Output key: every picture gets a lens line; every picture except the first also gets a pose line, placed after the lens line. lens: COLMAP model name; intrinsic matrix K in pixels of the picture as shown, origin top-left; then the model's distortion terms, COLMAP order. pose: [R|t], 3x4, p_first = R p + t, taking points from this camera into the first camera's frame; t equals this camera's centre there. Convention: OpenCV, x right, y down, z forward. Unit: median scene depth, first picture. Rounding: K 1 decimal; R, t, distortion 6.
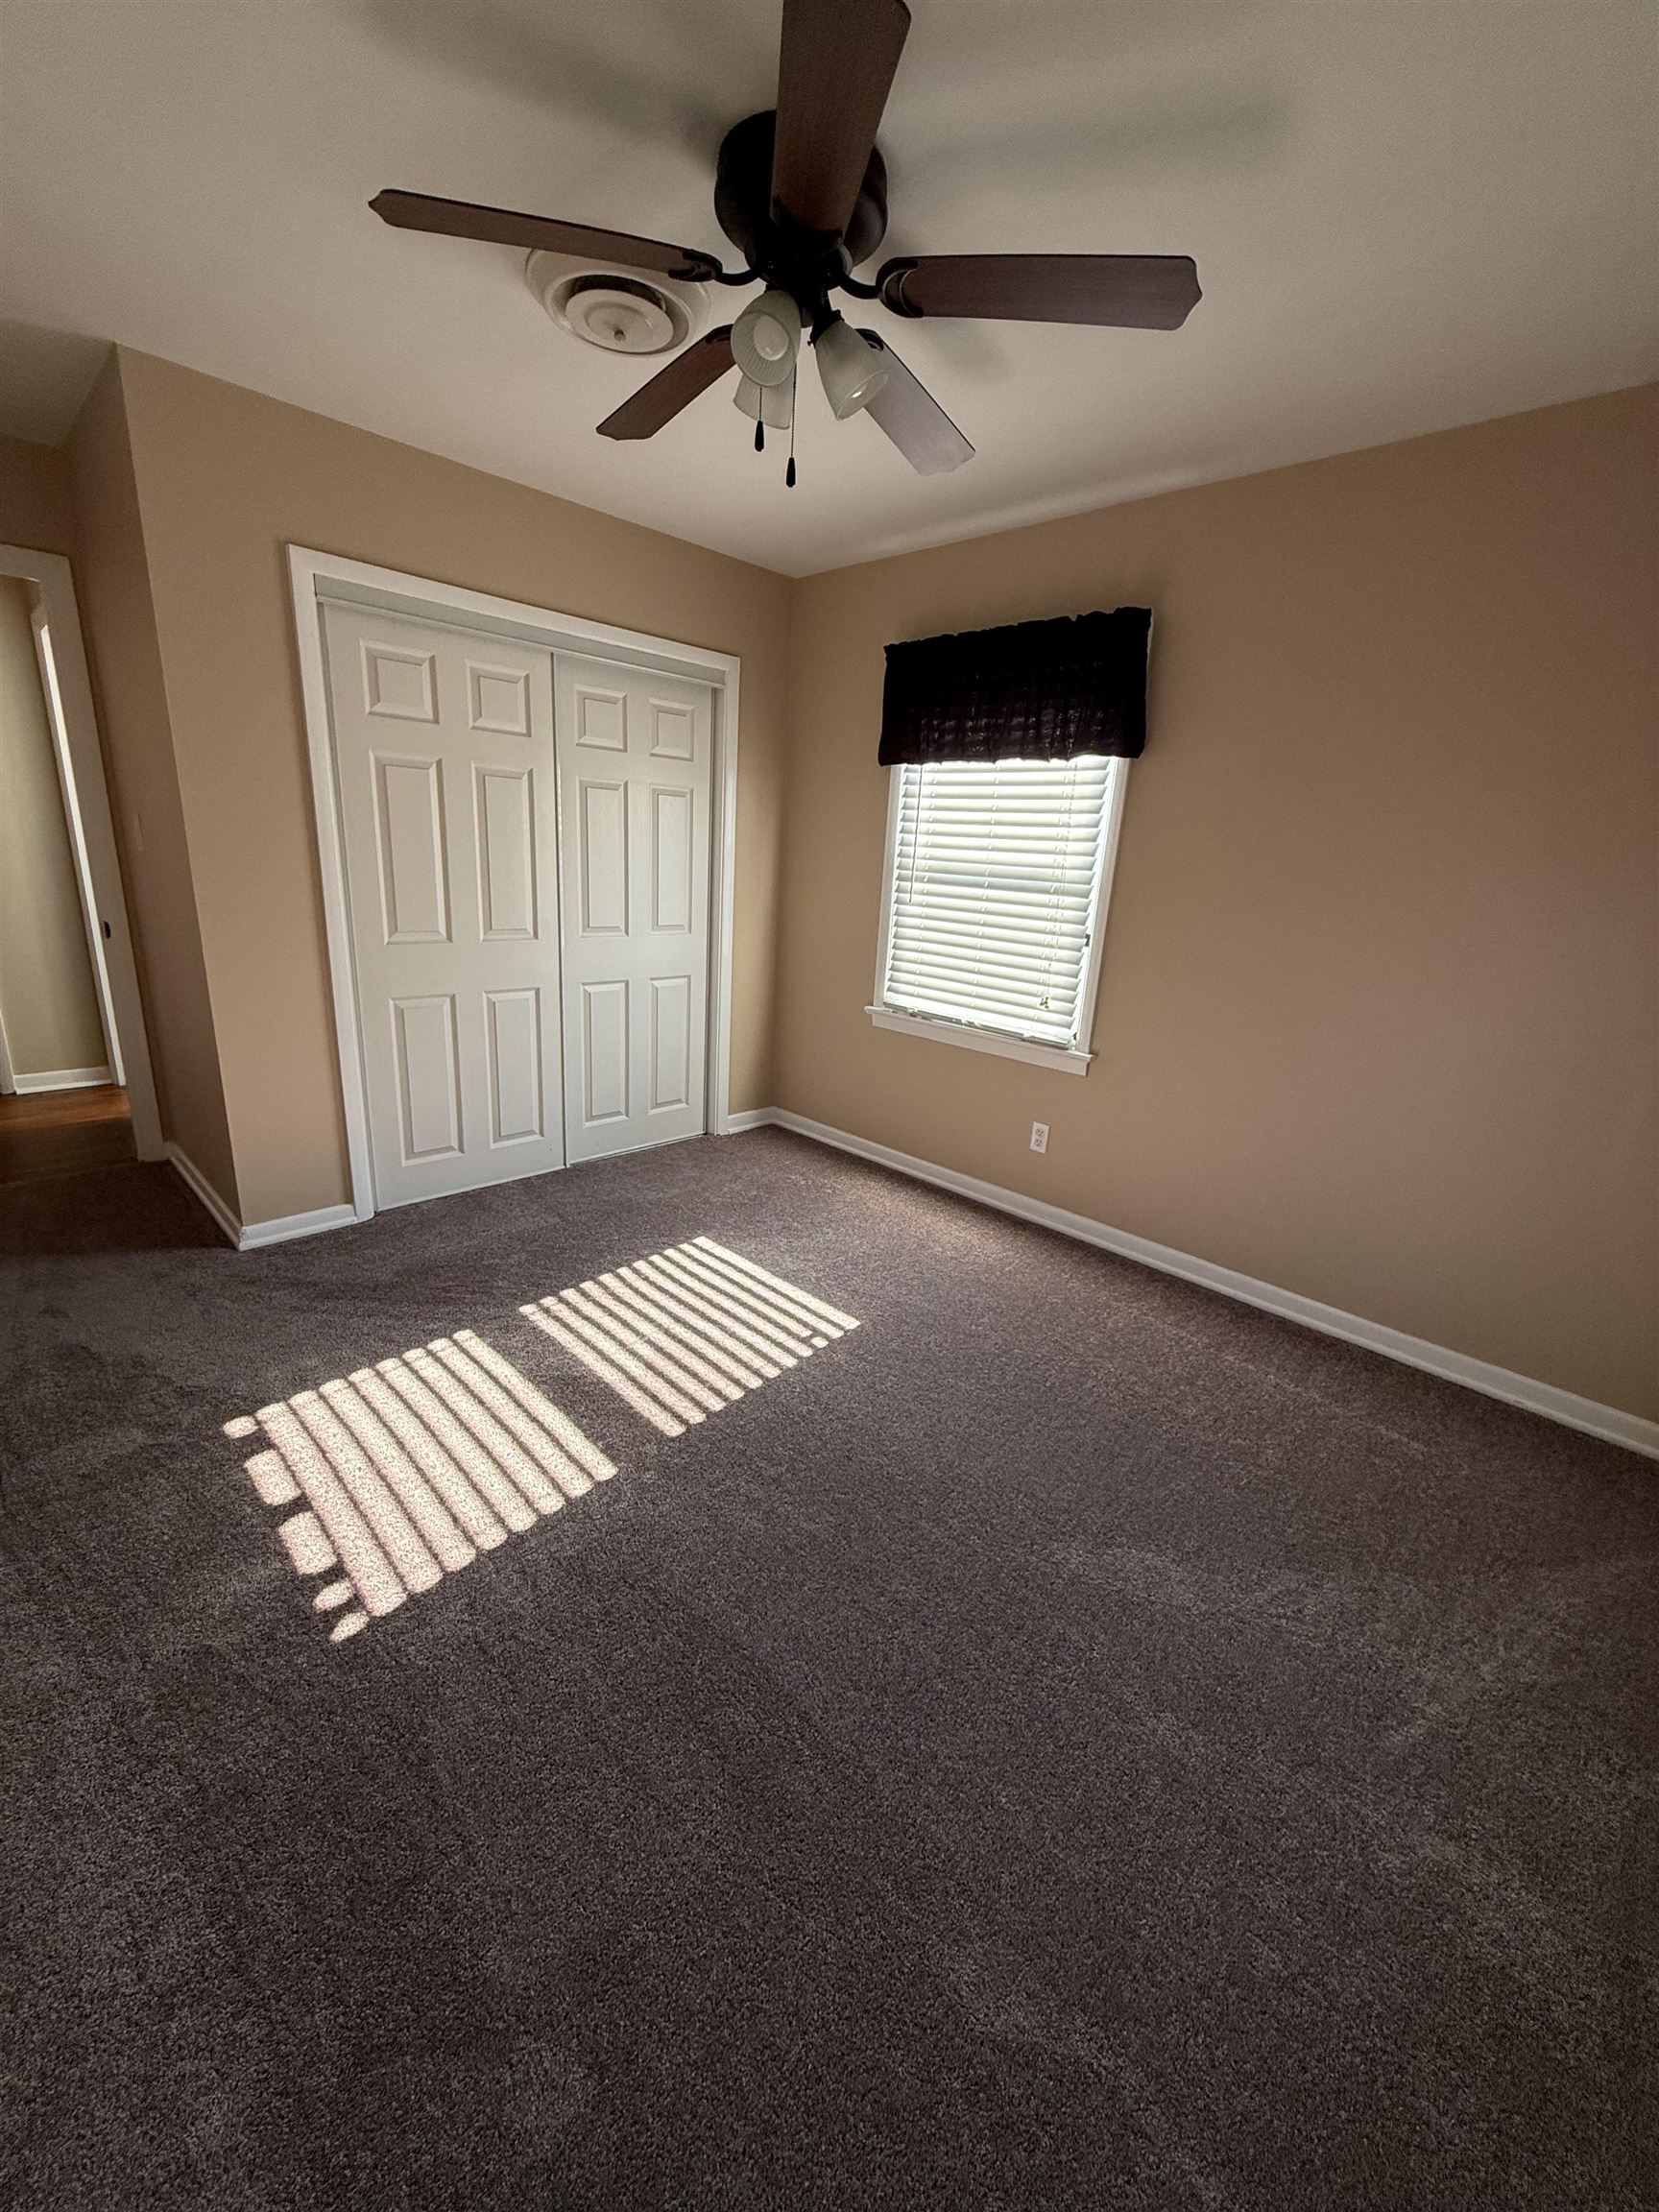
lens RADIAL K [[880.0, 0, 832.2], [0, 880.0, 1104.9], [0, 0, 1]] dist [-0.005350, 0.001111]
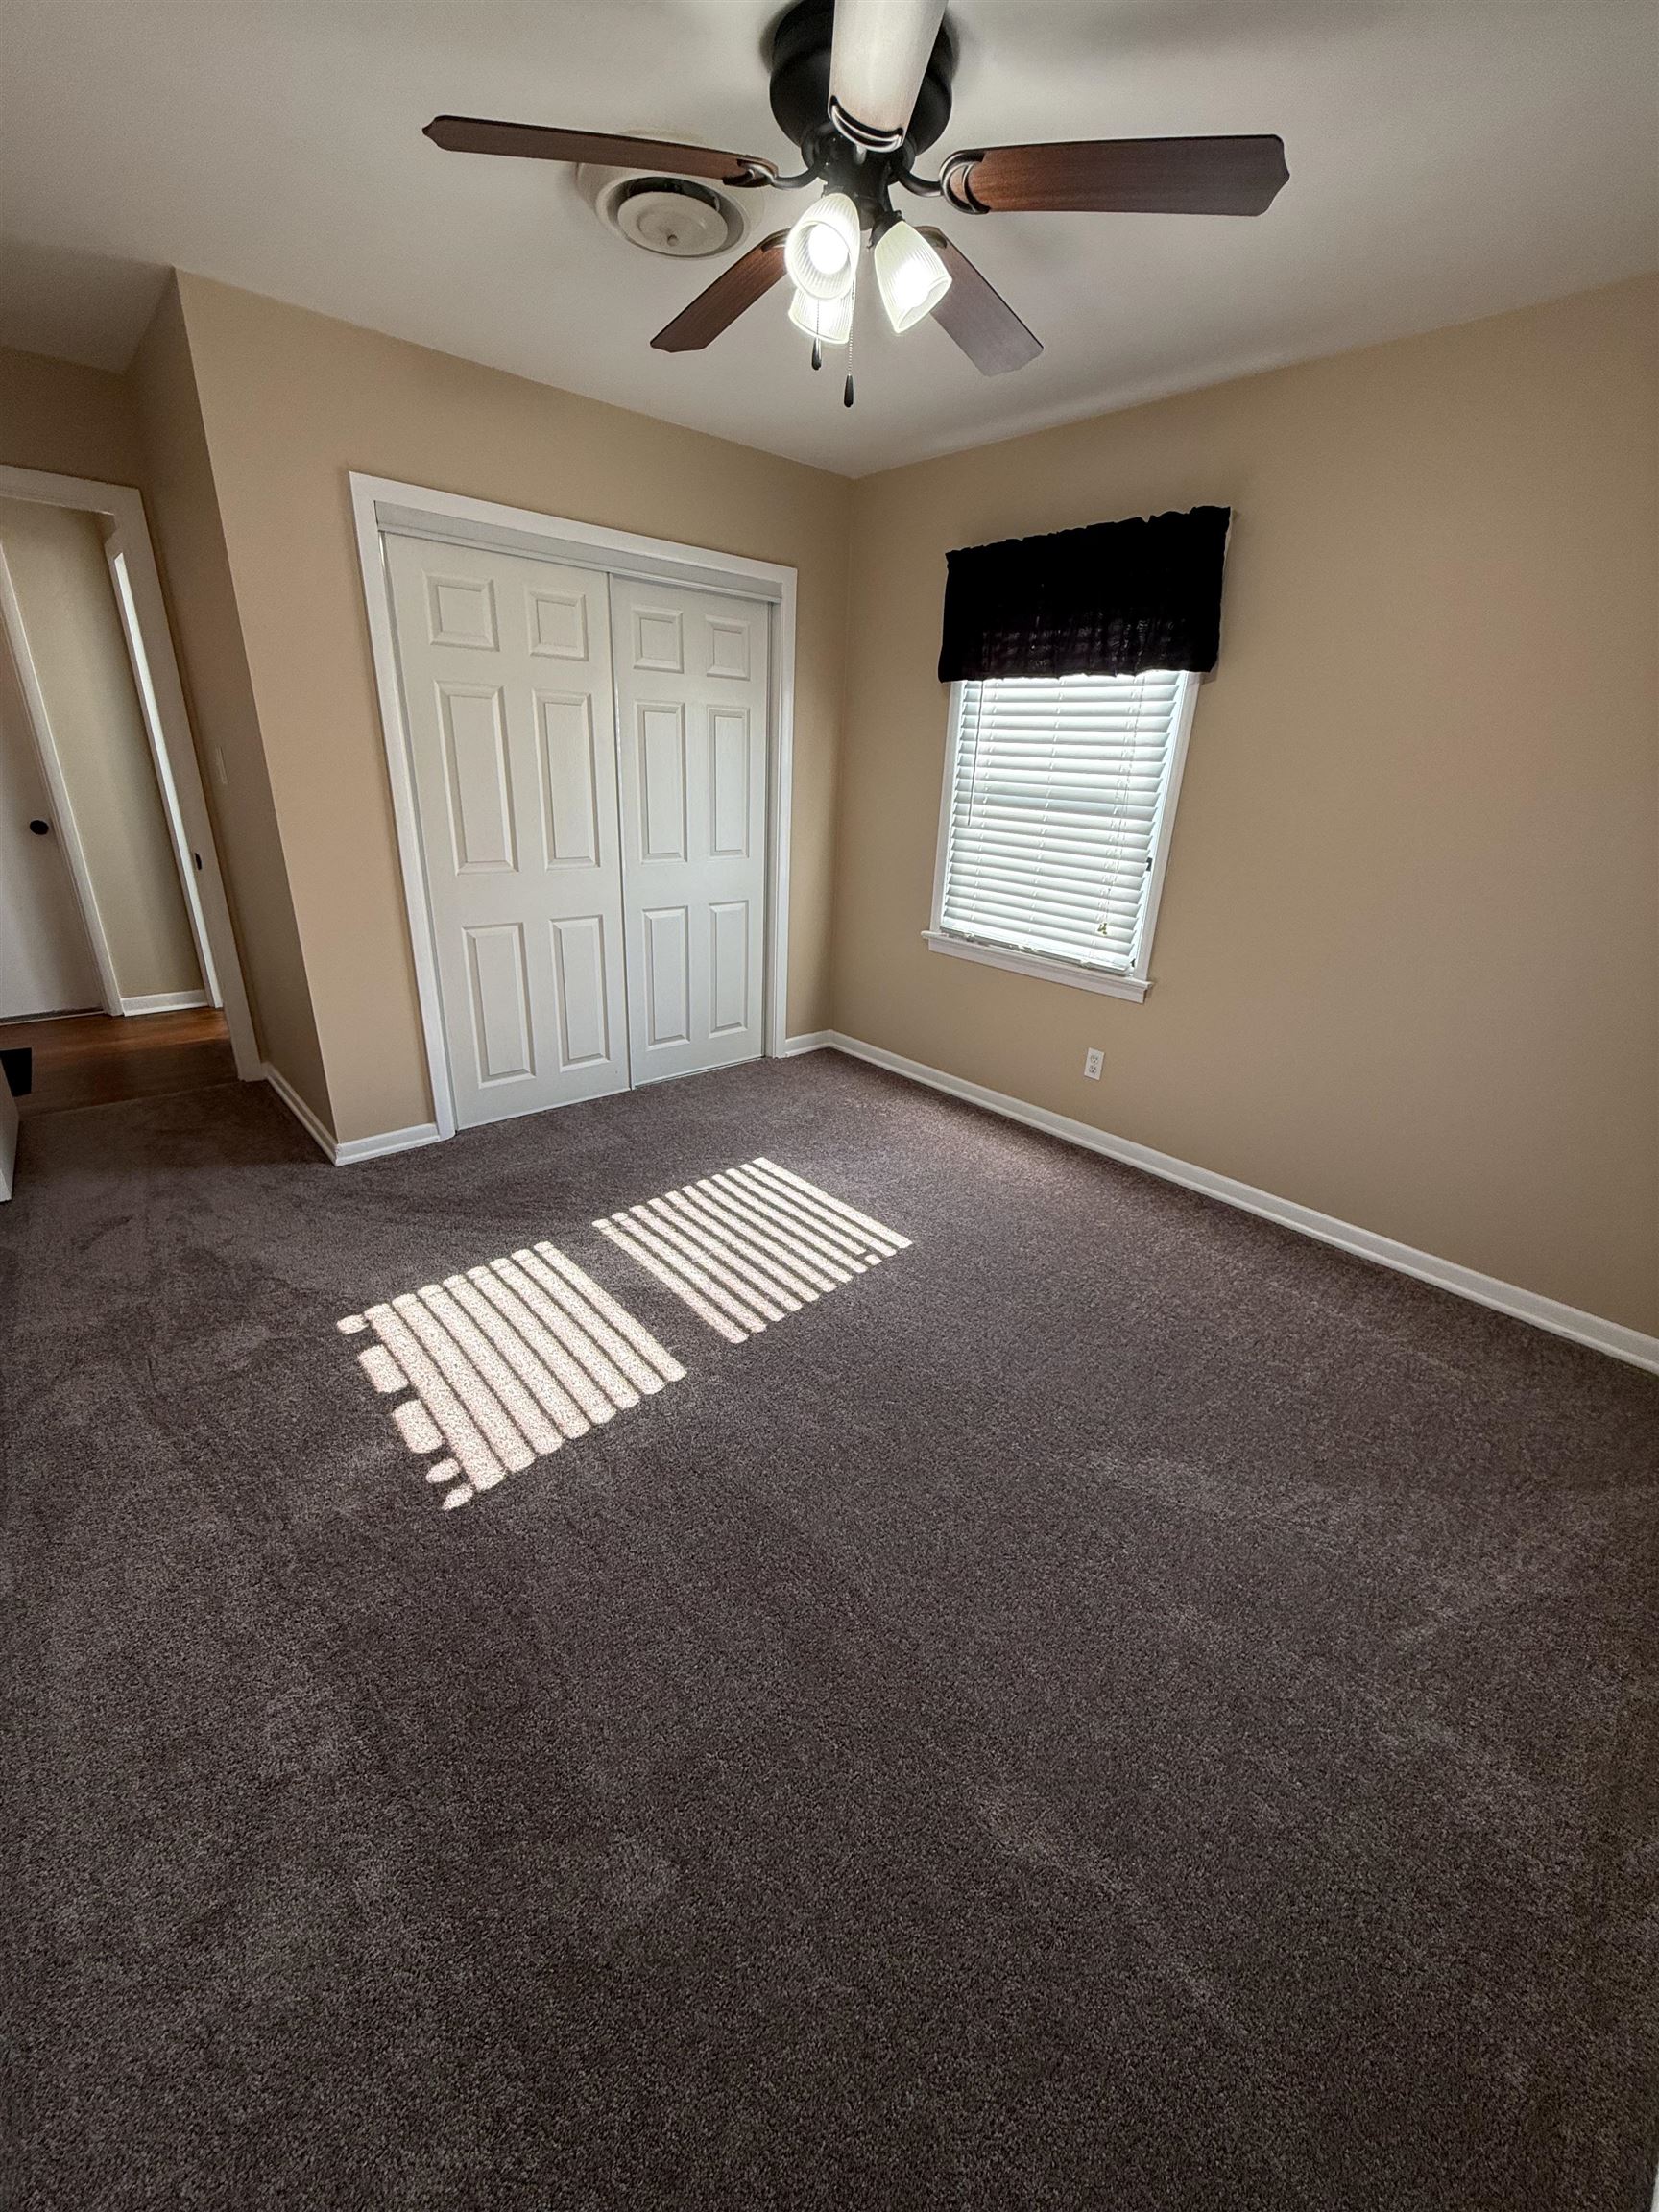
lens RADIAL K [[880.0, 0, 830.4], [0, 880.0, 1104.5], [0, 0, 1]] dist [-0.005350, 0.001111]
pose [[0.997728, 0.008604, -0.066824, 0.003760], [-0.002174, 0.995408, 0.095701, -0.019131], [0.067340, -0.095338, 0.993165, -0.036185]]
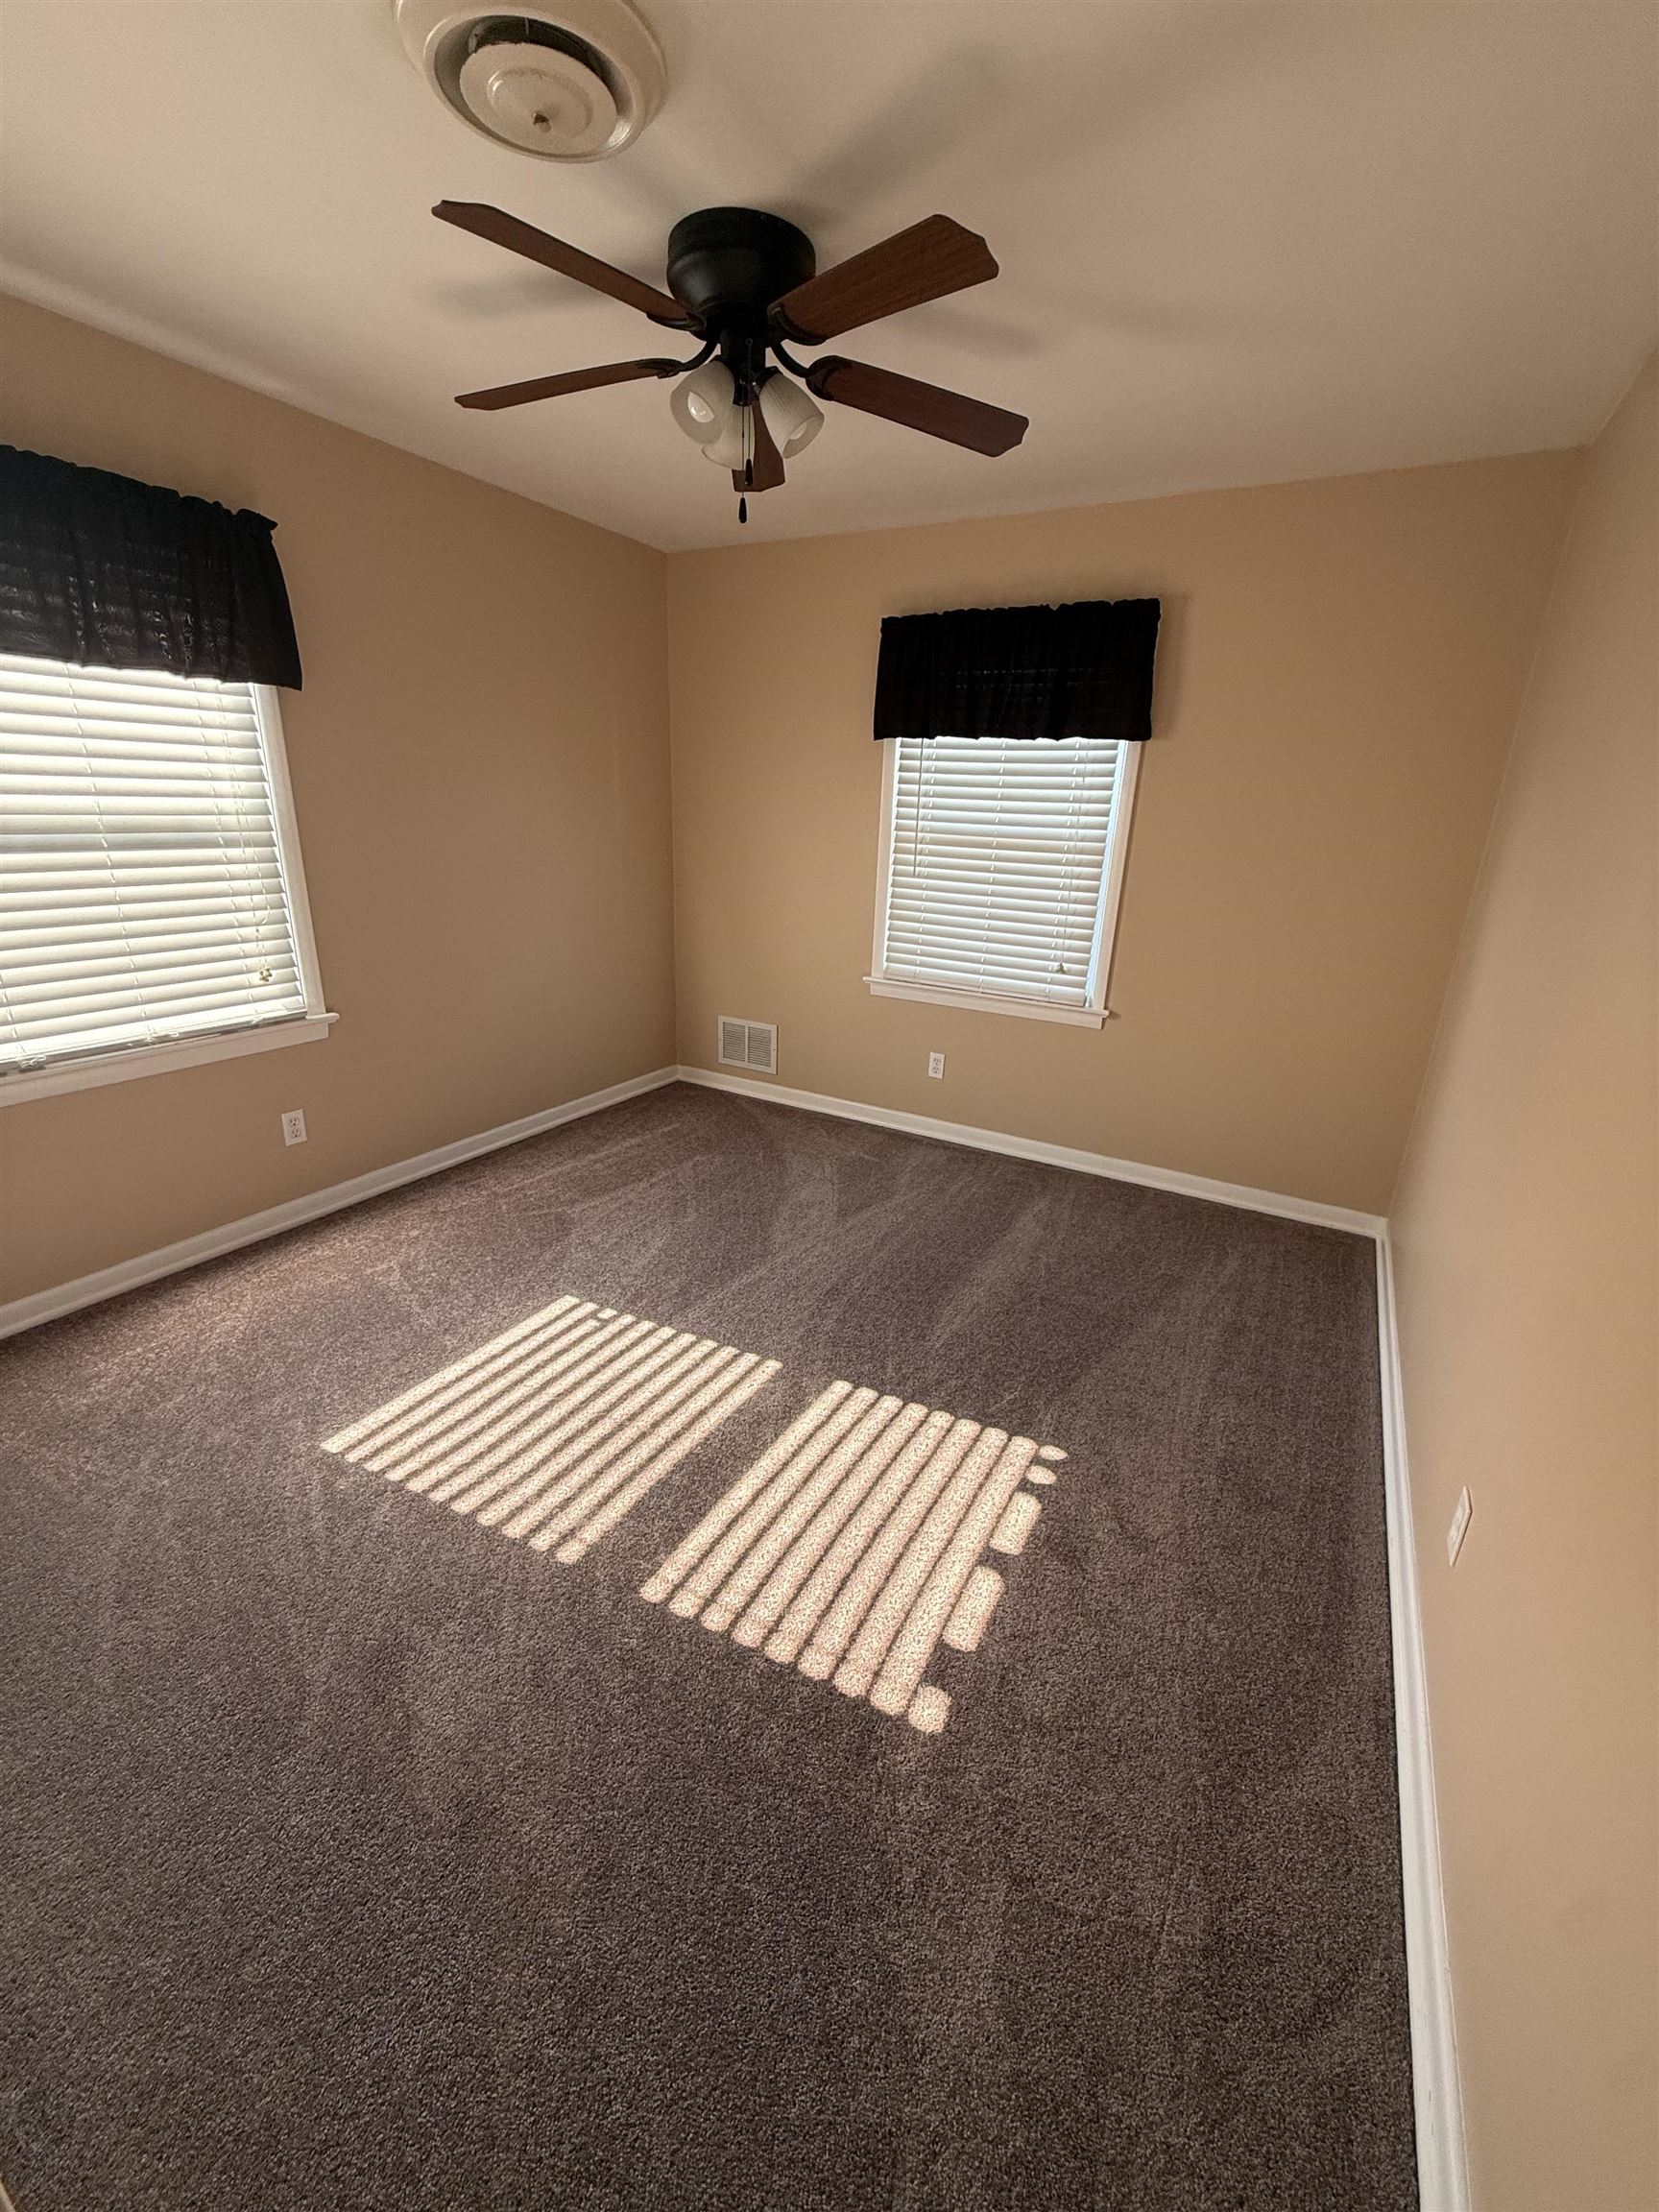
lens RADIAL K [[880.0, 0, 841.2], [0, 880.0, 1100.6], [0, 0, 1]] dist [-0.005350, 0.001111]
pose [[-0.263168, -0.380169, 0.886687, -1.037547], [0.224231, 0.869812, 0.439486, -0.383539], [-0.938330, 0.314482, -0.143661, 0.948147]]
